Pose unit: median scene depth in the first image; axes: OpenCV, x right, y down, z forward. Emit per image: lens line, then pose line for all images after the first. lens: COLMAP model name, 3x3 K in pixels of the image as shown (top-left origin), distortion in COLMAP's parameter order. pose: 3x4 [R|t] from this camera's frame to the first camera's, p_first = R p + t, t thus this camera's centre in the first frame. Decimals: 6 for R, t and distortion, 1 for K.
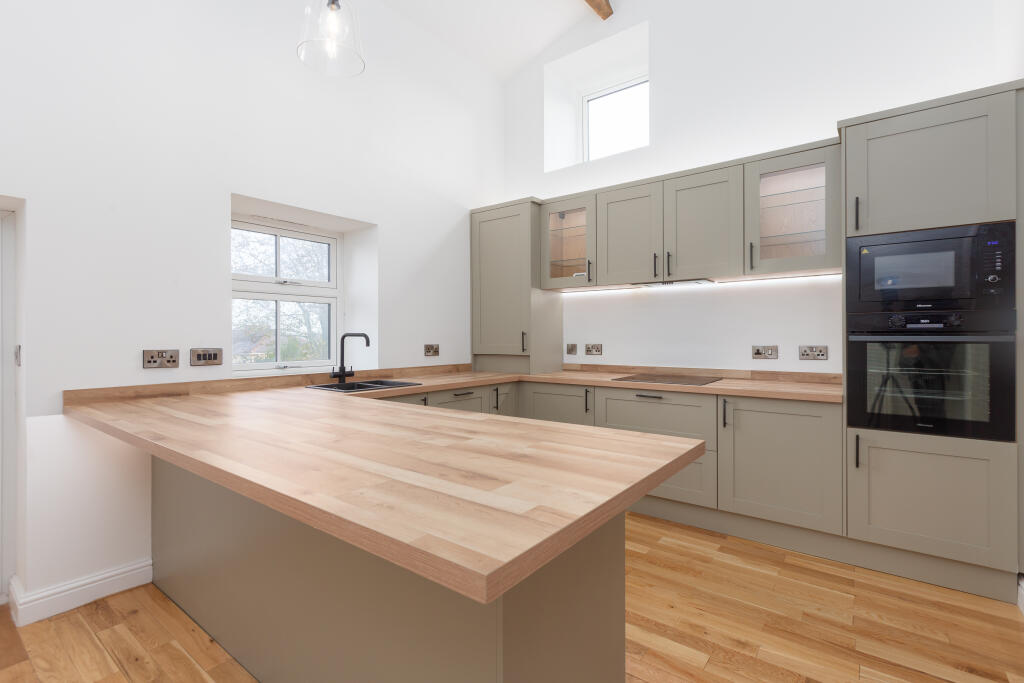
lens RADIAL K [[465.0, 0, 573.1], [0, 465.0, 332.5], [0, 0, 1]] dist [-0.000458, -0.000214]
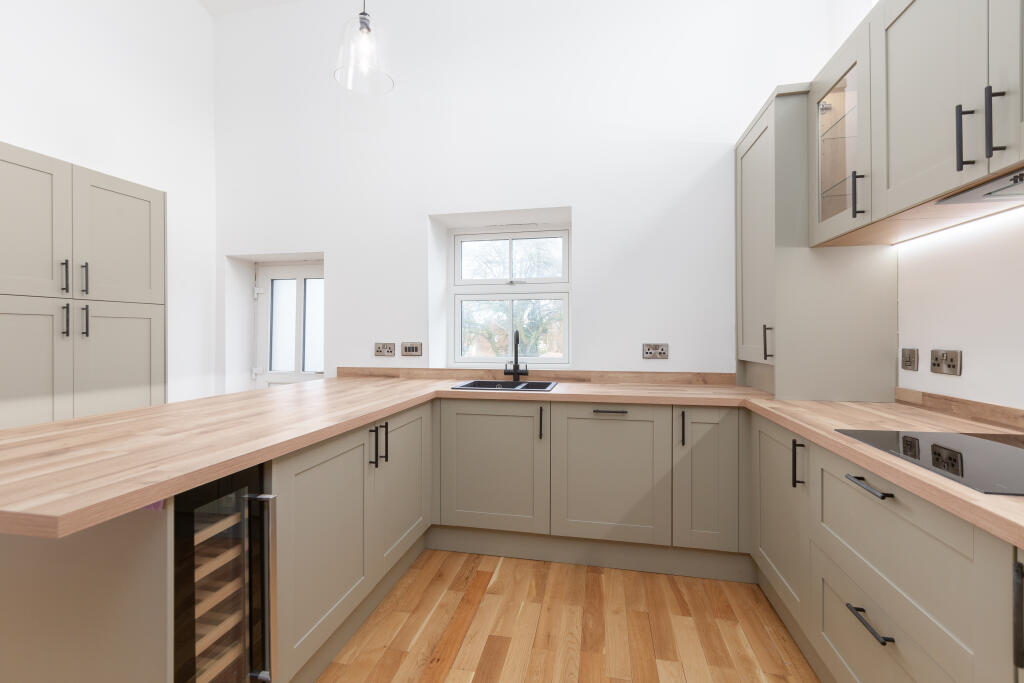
lens RADIAL K [[500.8, 0, 479.9], [0, 500.8, 333.1], [0, 0, 1]] dist [-0.000463, 0.000131]
pose [[0.348575, -0.002357, -0.937278, 0.427020], [0.007057, 0.999975, 0.000110, 0.007264], [0.937254, -0.006653, 0.348583, 0.529855]]
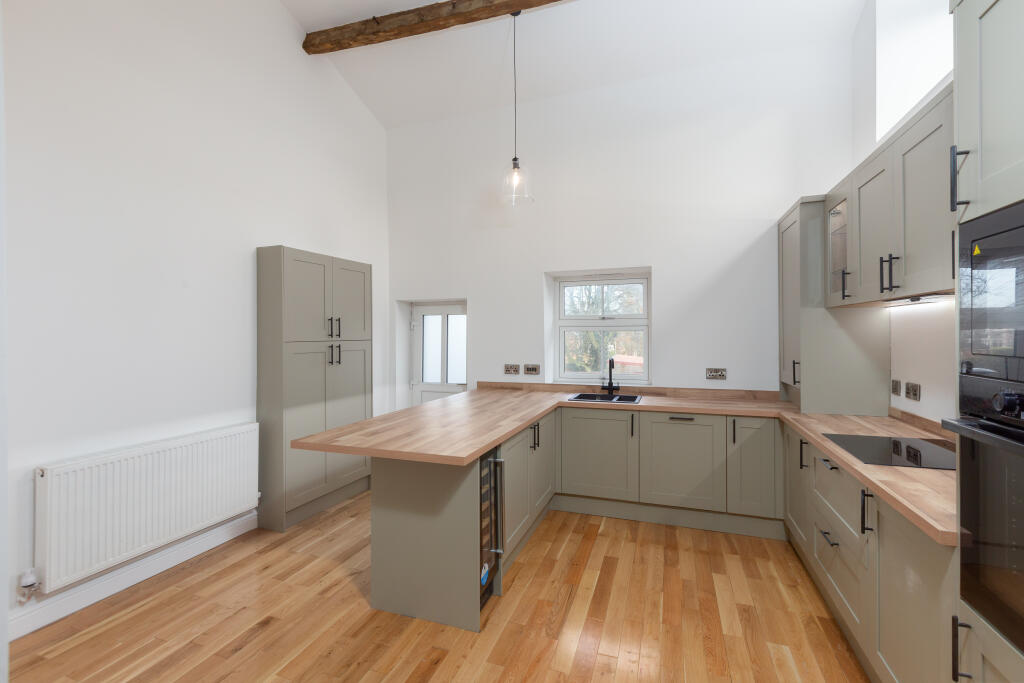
lens RADIAL K [[500.3, 0, 482.6], [0, 500.3, 329.7], [0, 0, 1]] dist [0.003541, 0.000327]
pose [[0.233334, -0.007579, -0.972367, 0.767631], [0.006624, 0.999959, -0.006205, -0.066303], [0.972374, -0.004994, 0.233374, 0.287051]]
